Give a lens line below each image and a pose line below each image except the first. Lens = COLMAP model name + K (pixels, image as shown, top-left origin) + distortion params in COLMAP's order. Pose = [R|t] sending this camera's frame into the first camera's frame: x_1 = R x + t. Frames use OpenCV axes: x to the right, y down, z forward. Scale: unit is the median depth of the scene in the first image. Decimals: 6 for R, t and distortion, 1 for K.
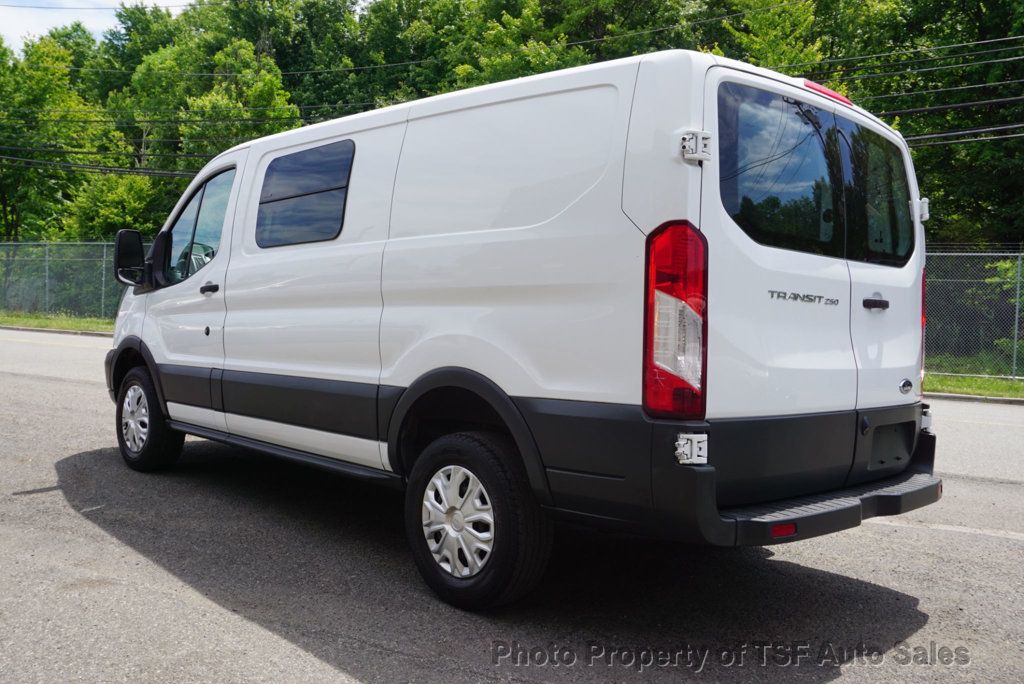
lens RADIAL K [[918.7, 0, 512.0], [0, 918.7, 342.0], [0, 0, 1]] dist [-0.007410, 0.006062]
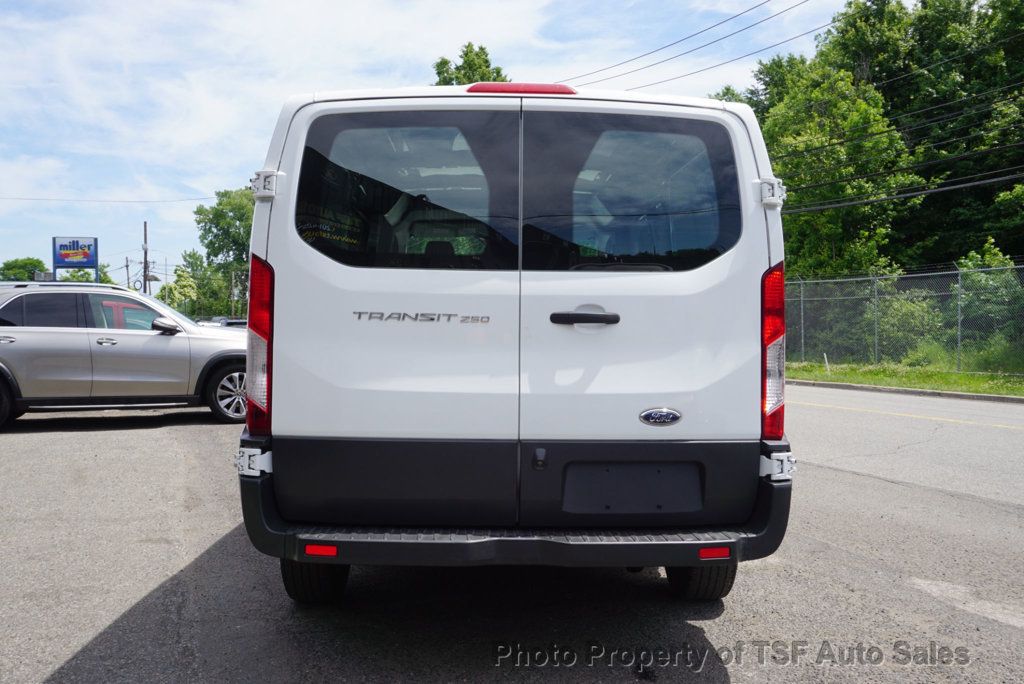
lens RADIAL K [[918.7, 0, 512.0], [0, 918.7, 342.0], [0, 0, 1]] dist [-0.007410, 0.006062]
pose [[0.730810, -0.029062, -0.681962, 0.975625], [0.001888, 0.999175, -0.040558, 0.015645], [0.682579, 0.028353, 0.730262, 0.346309]]
